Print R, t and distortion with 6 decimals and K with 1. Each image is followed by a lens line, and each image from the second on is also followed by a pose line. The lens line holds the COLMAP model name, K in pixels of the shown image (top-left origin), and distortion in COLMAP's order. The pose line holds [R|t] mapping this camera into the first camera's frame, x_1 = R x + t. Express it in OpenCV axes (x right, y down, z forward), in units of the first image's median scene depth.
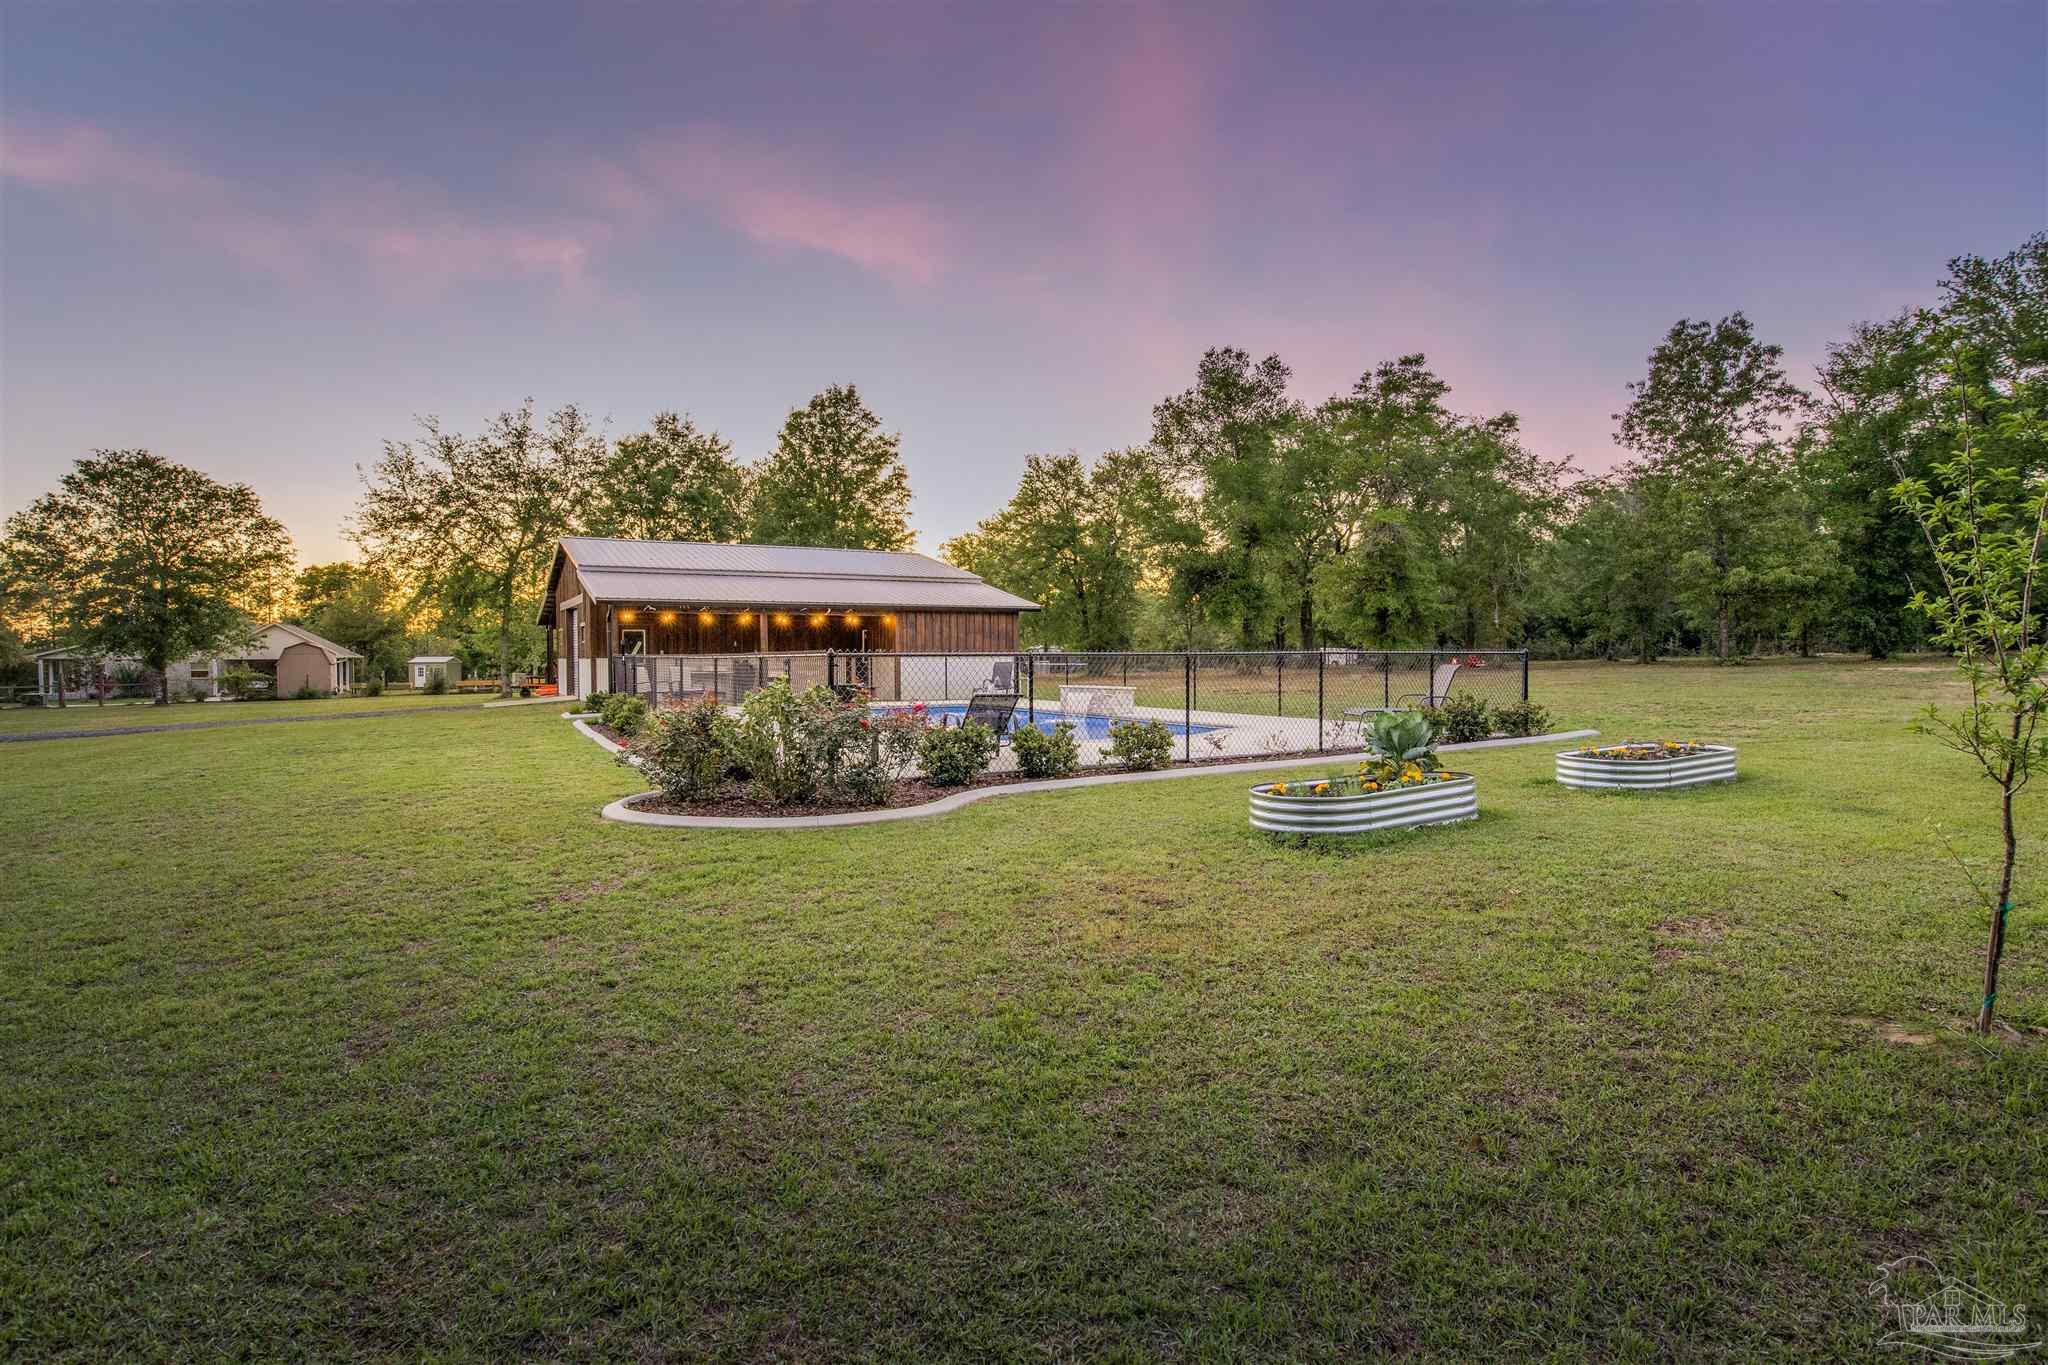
lens RADIAL K [[1029.3, 0, 1027.3], [0, 1029.3, 663.8], [0, 0, 1]] dist [-0.019505, 0.007105]
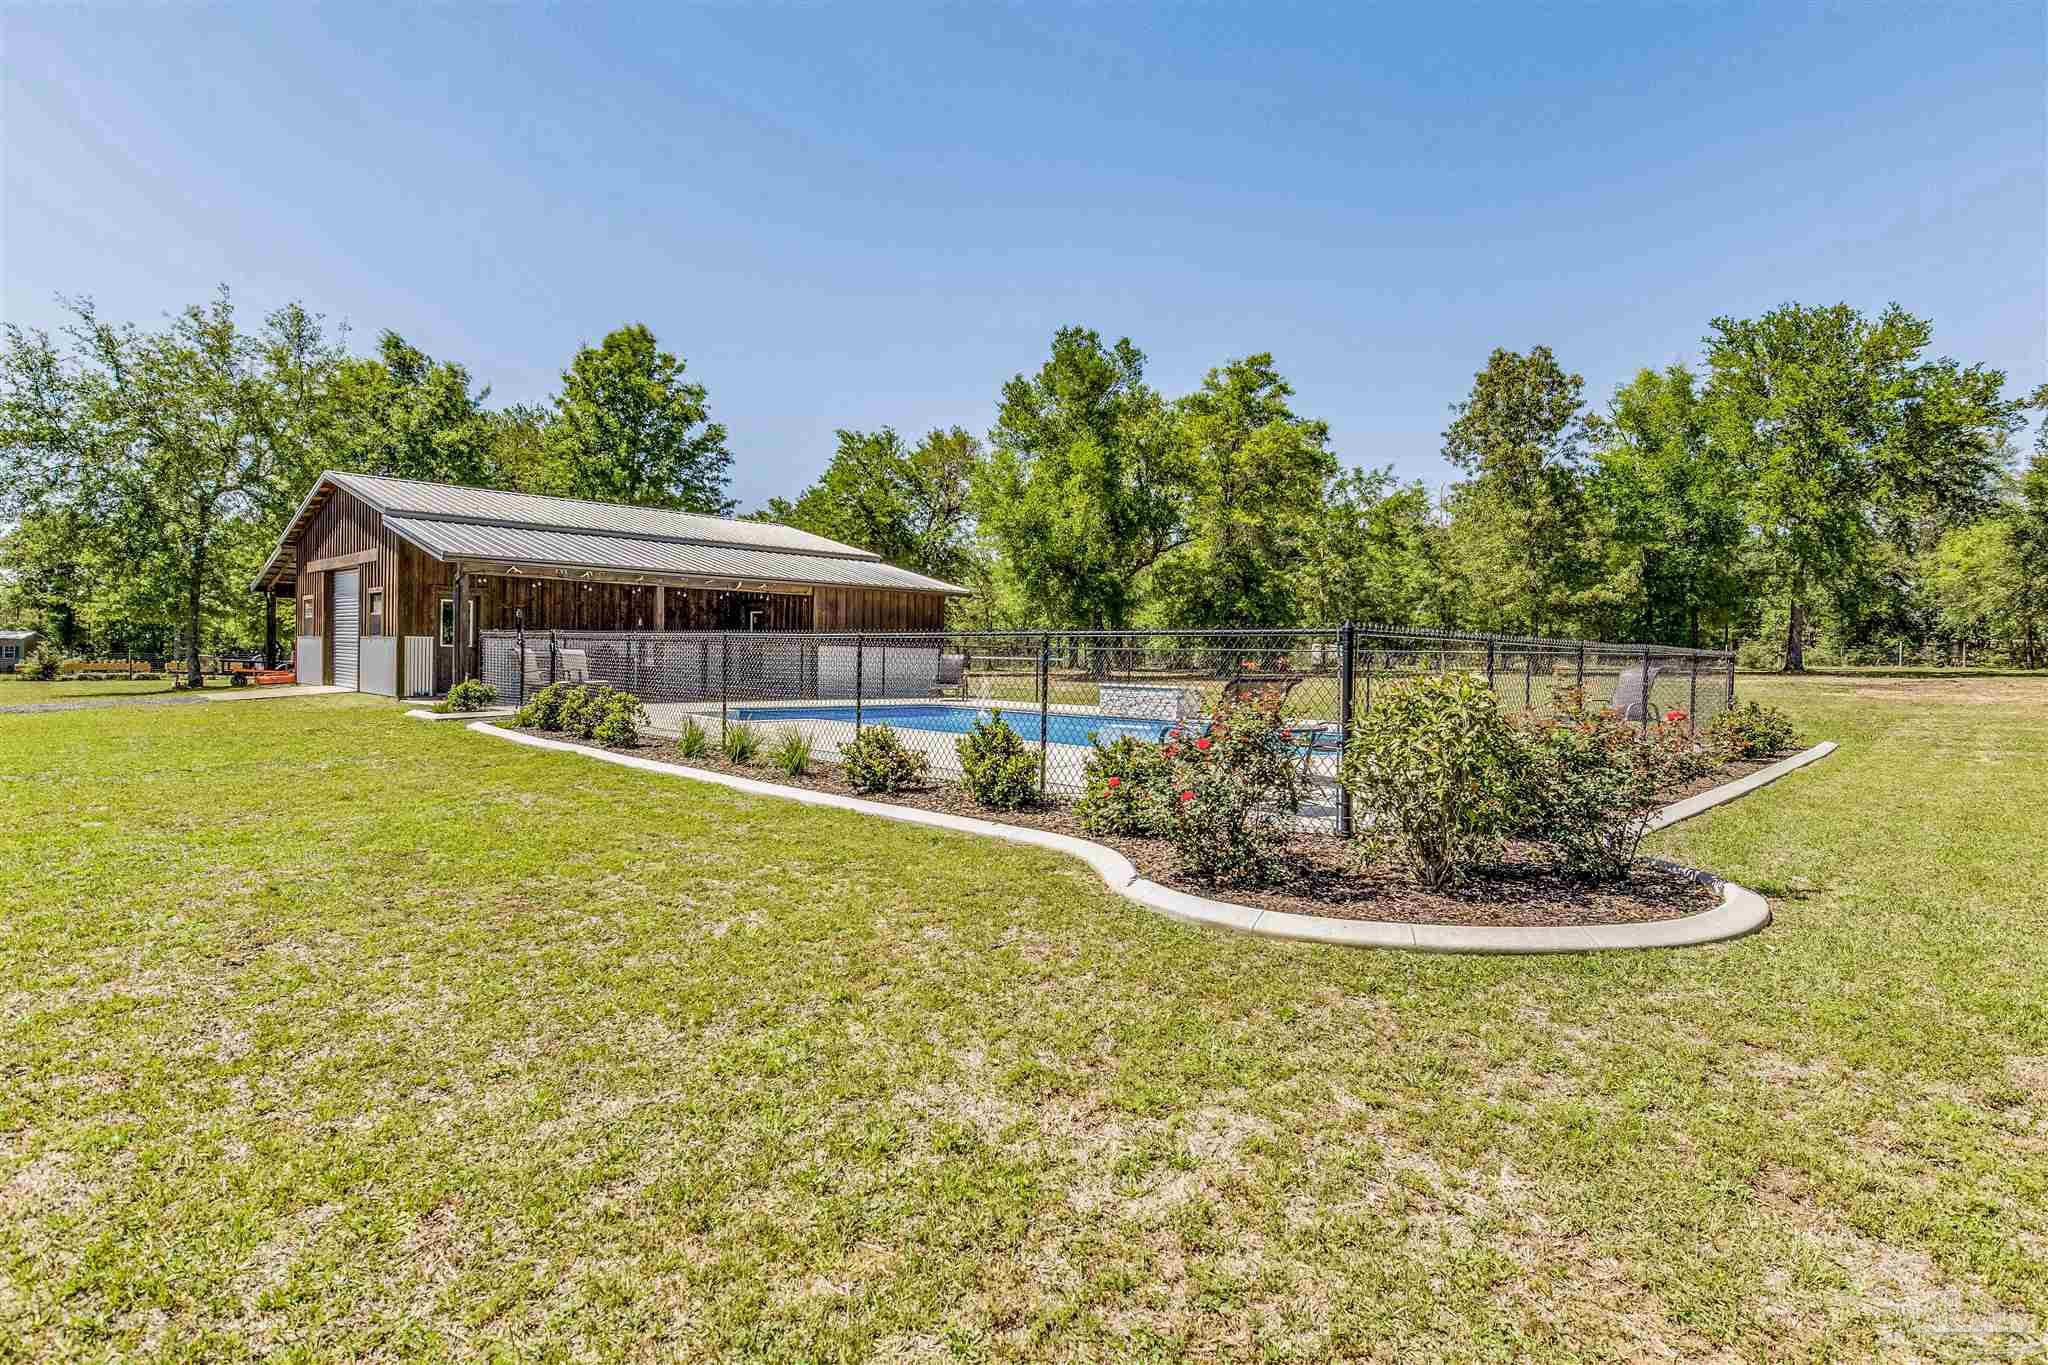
lens RADIAL K [[1029.3, 0, 1033.8], [0, 1029.3, 687.2], [0, 0, 1]] dist [-0.019505, 0.007105]
pose [[0.962145, 0.014846, 0.272134, -0.100748], [-0.022020, 0.999485, 0.023327, 0.001994], [-0.271647, -0.028437, 0.961977, 0.093946]]
